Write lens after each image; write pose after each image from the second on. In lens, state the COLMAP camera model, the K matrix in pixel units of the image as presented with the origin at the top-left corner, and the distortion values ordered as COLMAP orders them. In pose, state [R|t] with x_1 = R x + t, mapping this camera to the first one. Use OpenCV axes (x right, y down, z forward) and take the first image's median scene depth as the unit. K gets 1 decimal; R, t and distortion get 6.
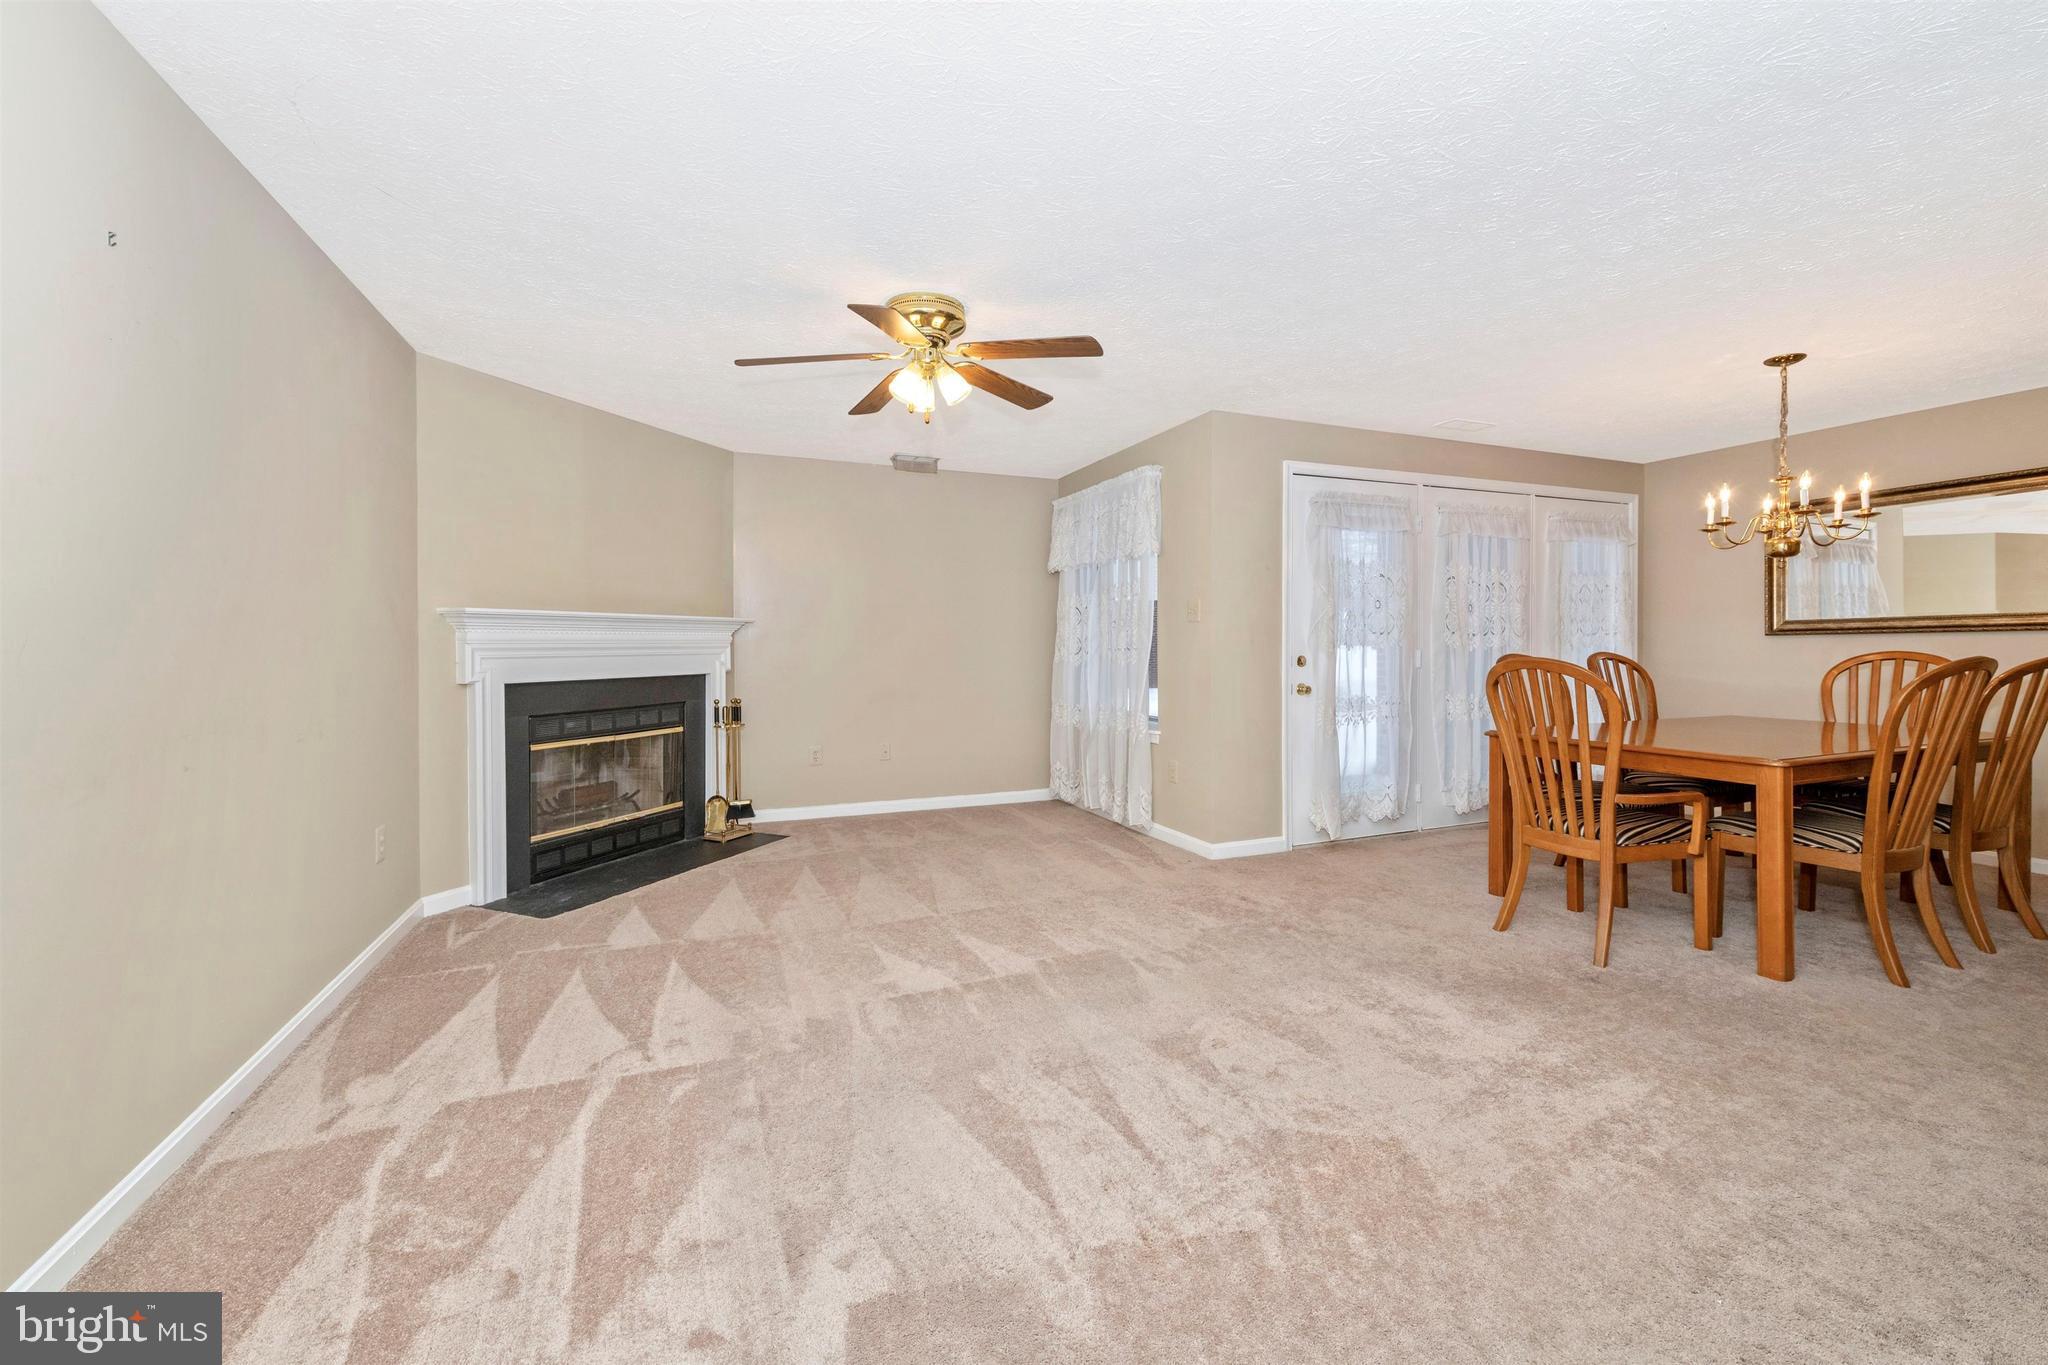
lens RADIAL K [[812.4, 0, 1014.8], [0, 812.4, 655.4], [0, 0, 1]] dist [0.010535, -0.002783]
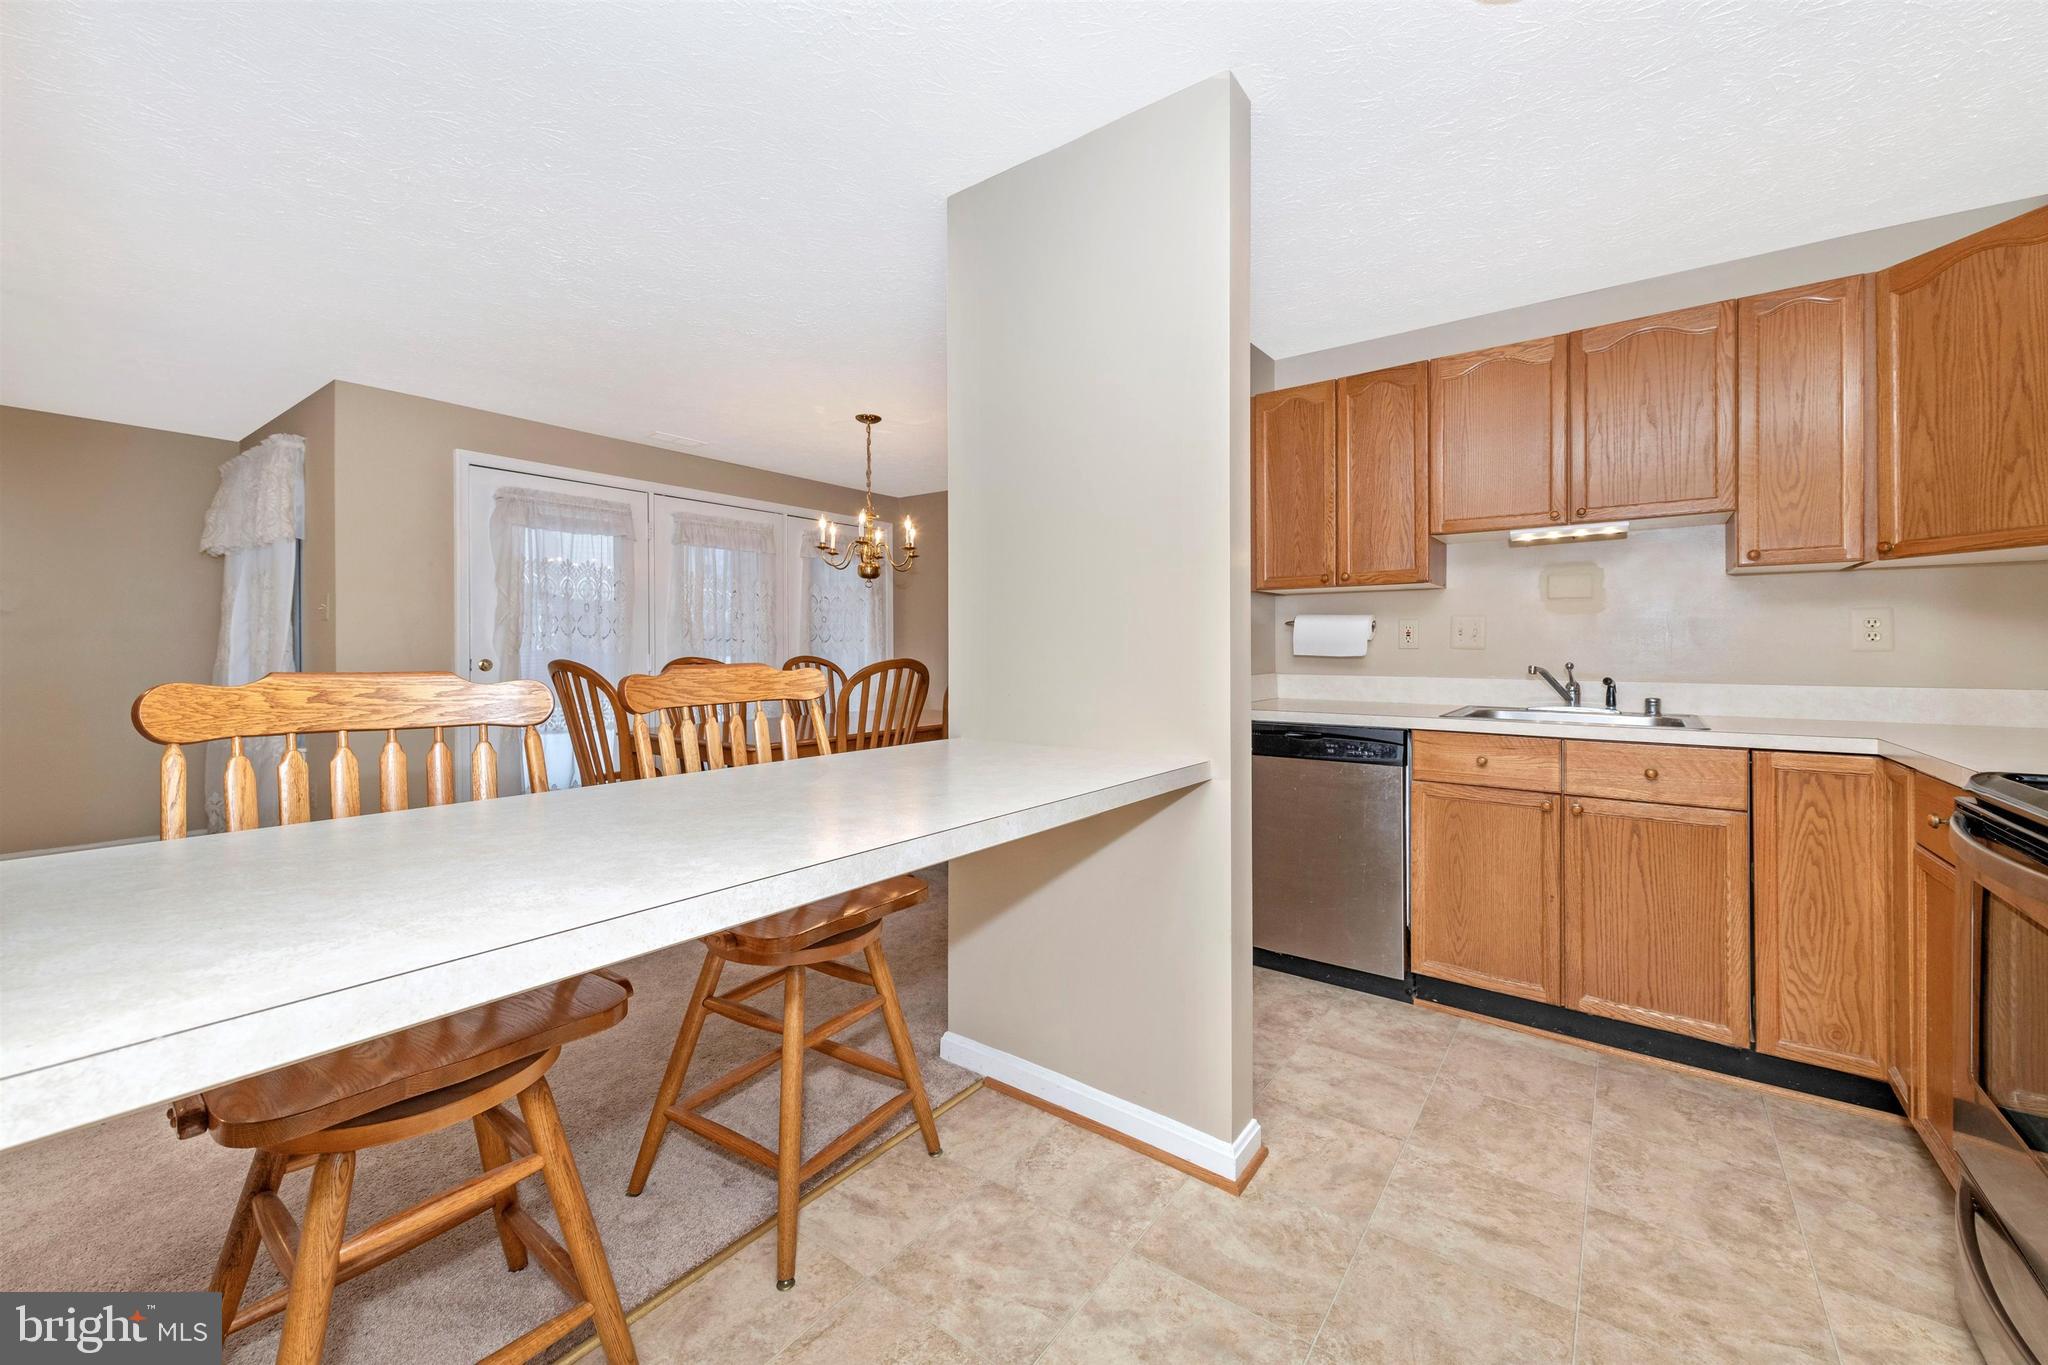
lens RADIAL K [[812.4, 0, 1028.2], [0, 812.4, 659.9], [0, 0, 1]] dist [0.010535, -0.002783]
pose [[0.859239, -0.001542, 0.511572, 0.414198], [0.001932, 0.999998, -0.000230, 0.001338], [-0.511571, 0.001186, 0.859240, -0.129699]]
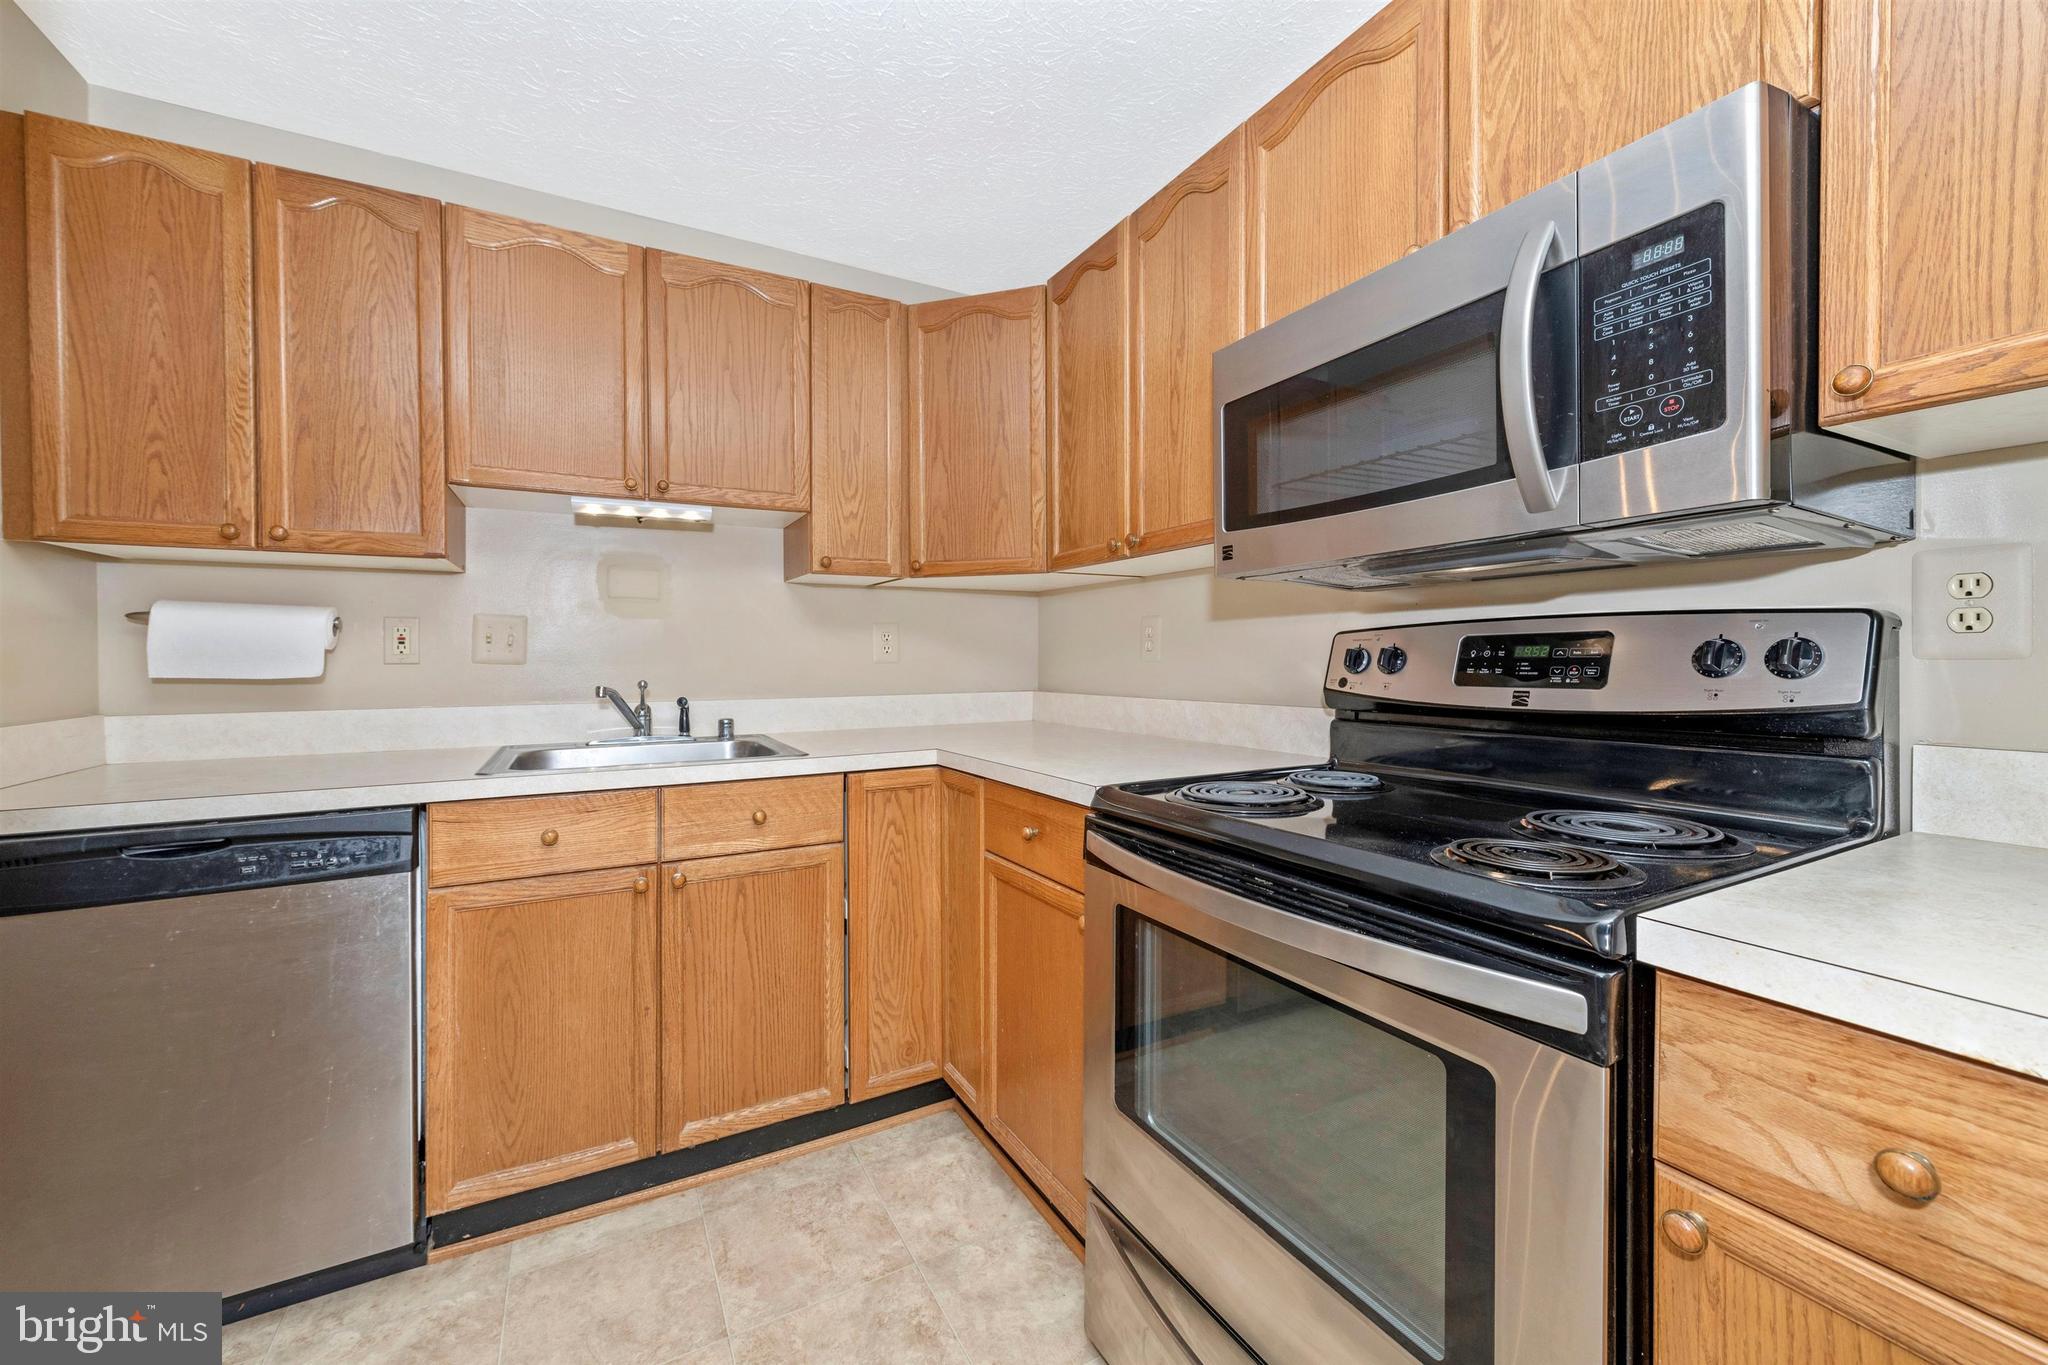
lens RADIAL K [[812.4, 0, 1012.6], [0, 812.4, 654.2], [0, 0, 1]] dist [0.010535, -0.002783]
pose [[-0.087291, 0.009805, 0.996135, 0.581879], [0.018849, 0.999789, -0.008190, -0.003257], [-0.996005, 0.018061, -0.087457, 0.012183]]
